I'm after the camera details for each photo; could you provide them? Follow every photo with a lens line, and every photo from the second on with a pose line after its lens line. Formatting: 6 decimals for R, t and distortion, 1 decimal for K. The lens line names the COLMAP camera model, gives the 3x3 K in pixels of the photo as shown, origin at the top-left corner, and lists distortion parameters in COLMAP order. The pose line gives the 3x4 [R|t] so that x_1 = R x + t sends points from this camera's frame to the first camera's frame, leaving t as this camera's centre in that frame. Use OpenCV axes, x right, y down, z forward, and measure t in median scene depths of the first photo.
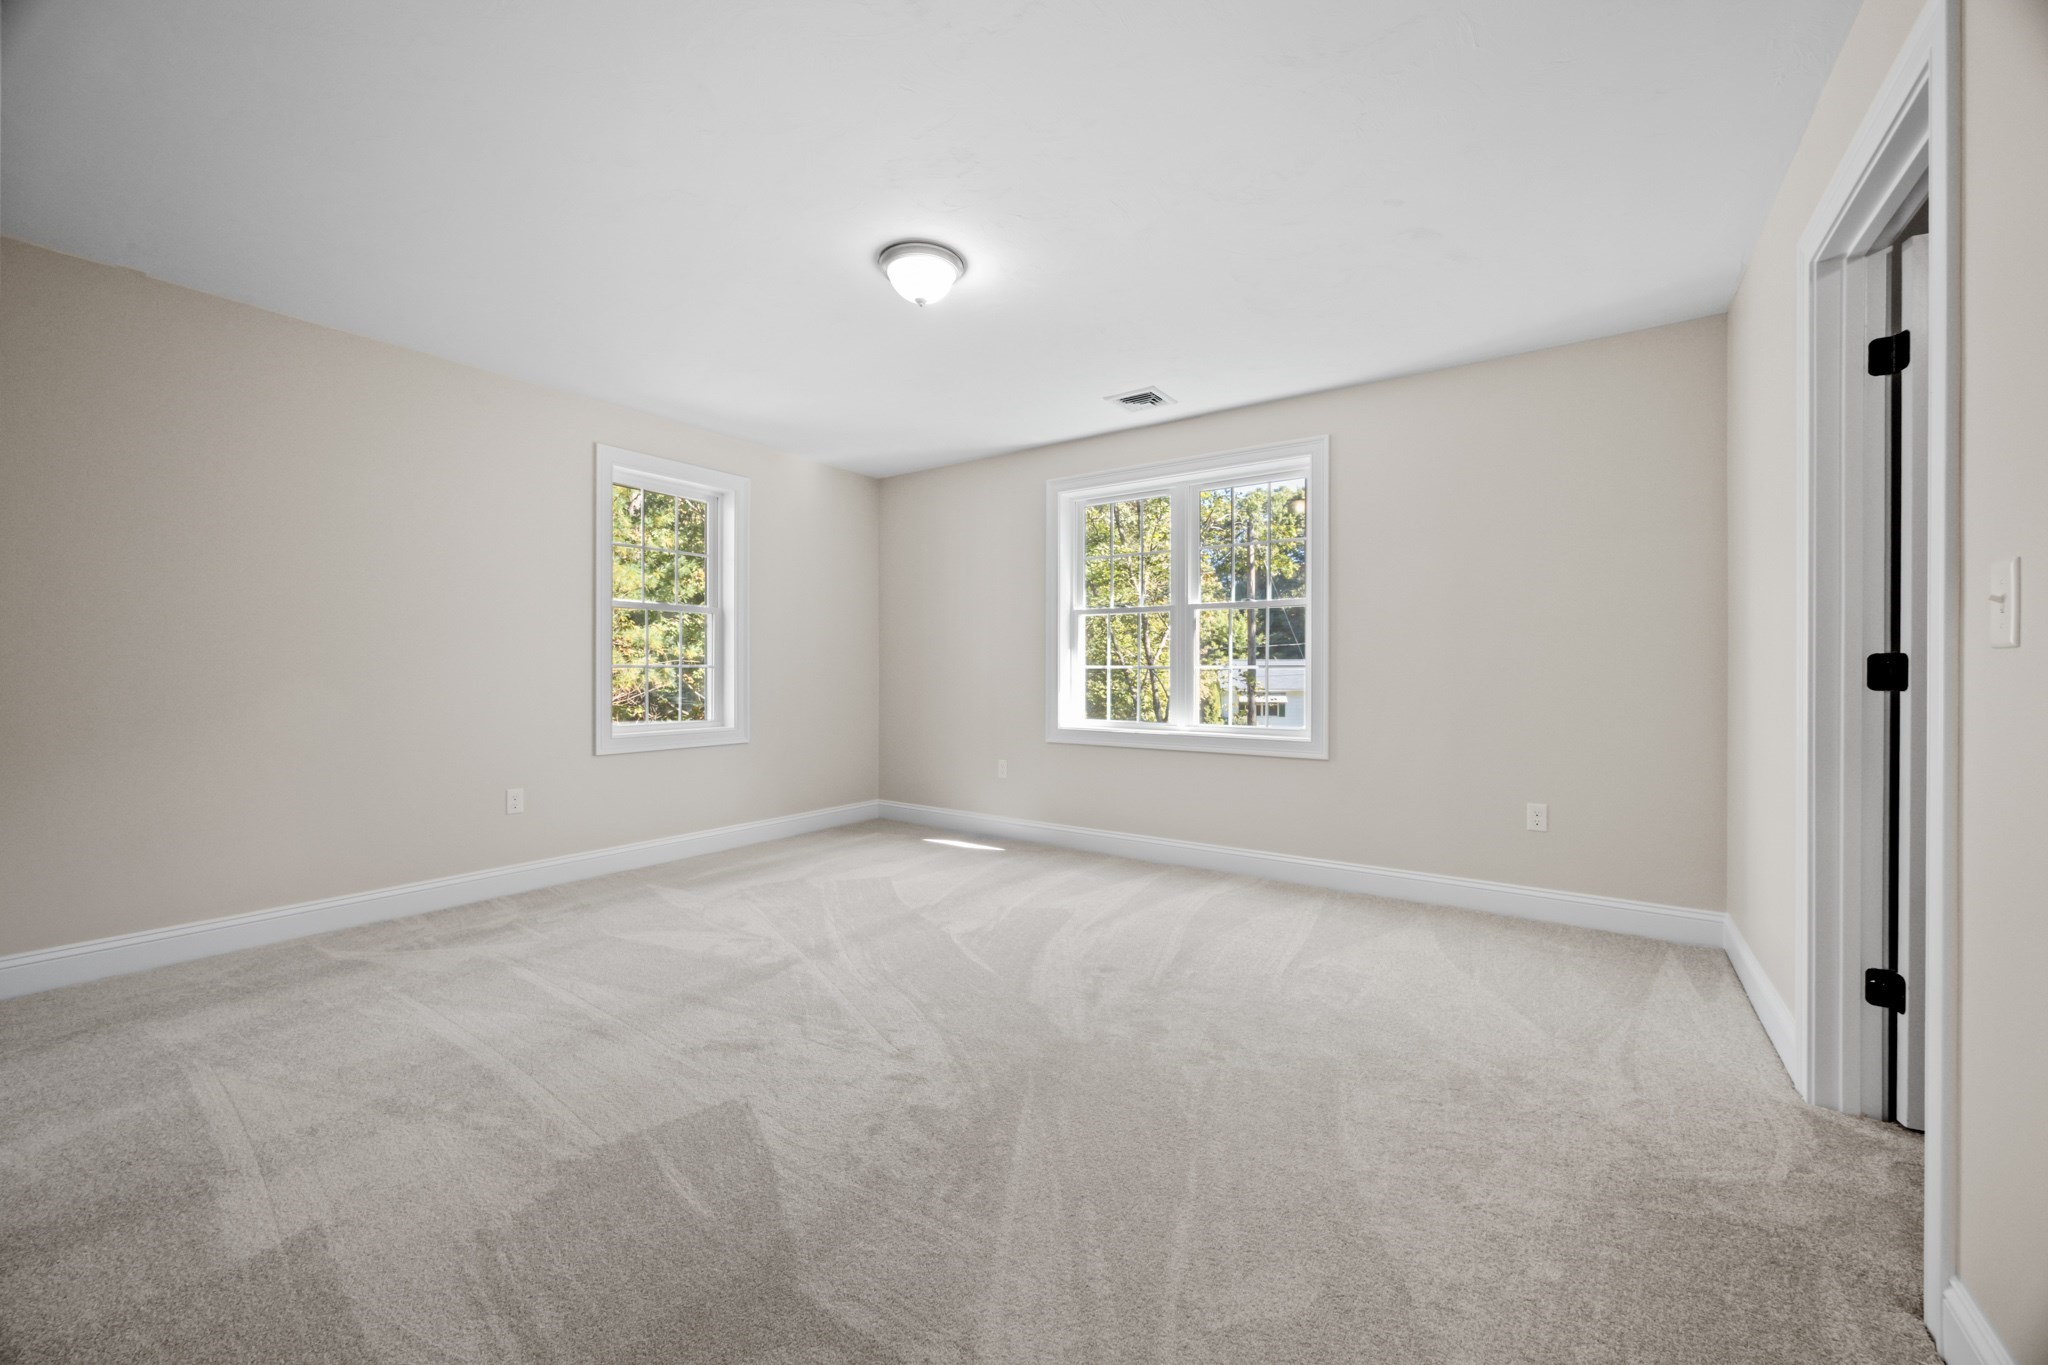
lens RADIAL K [[799.8, 0, 1024.0], [0, 799.8, 682.5], [0, 0, 1]] dist [-0.000480, -0.000096]
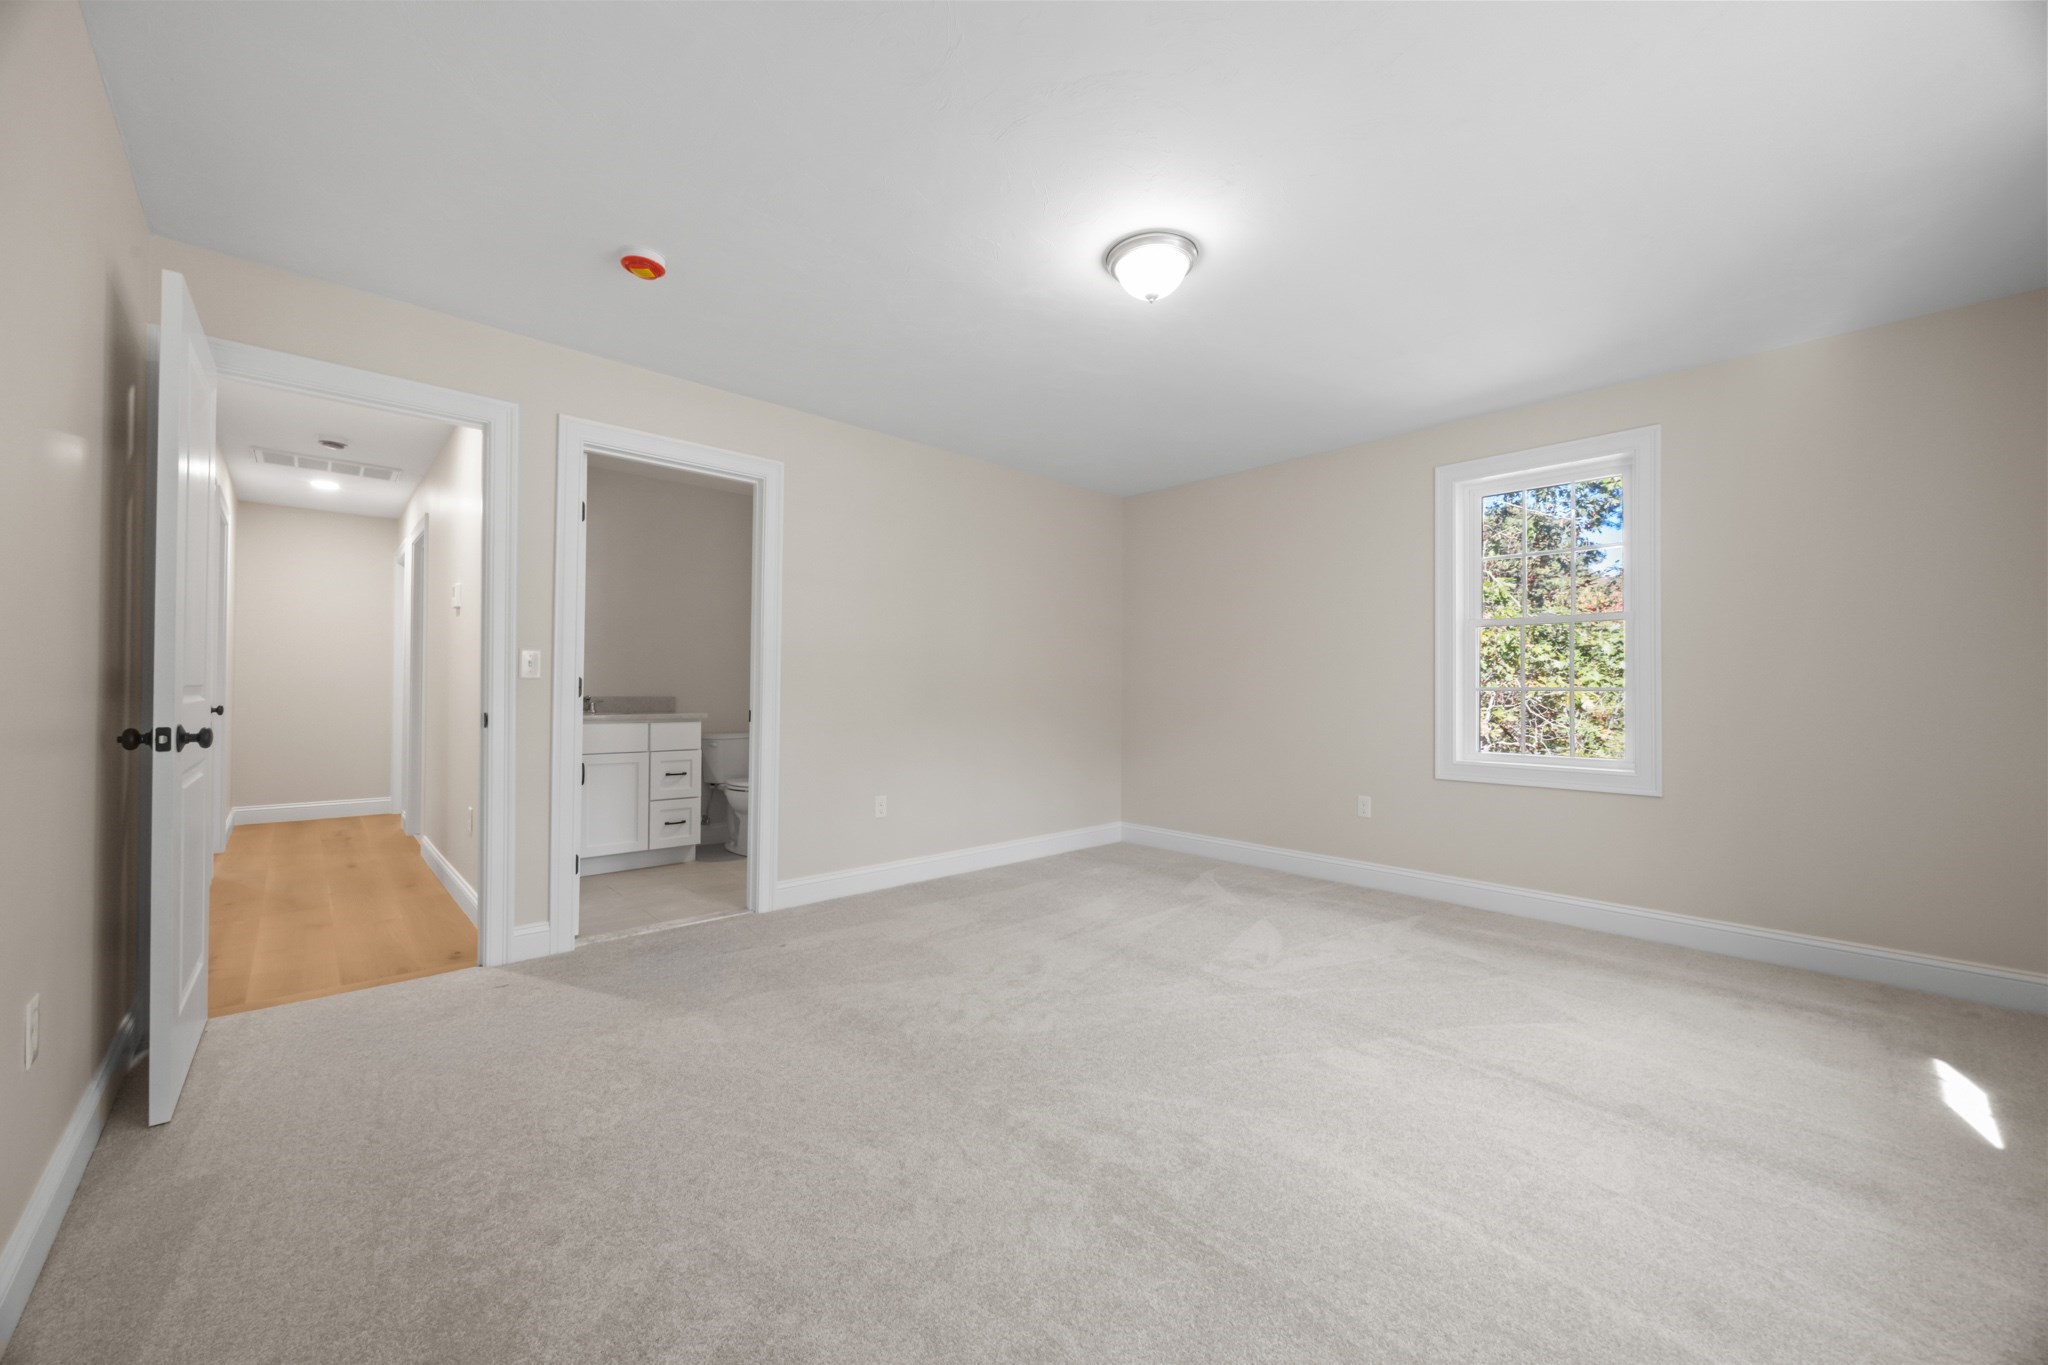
lens RADIAL K [[791.2, 0, 1024.0], [0, 791.2, 682.5], [0, 0, 1]] dist [-0.001831, -0.000440]
pose [[-0.228193, -0.012134, -0.973540, 0.733708], [-0.015004, 0.999847, -0.008945, -0.016354], [0.973500, 0.012566, -0.228340, 0.972232]]
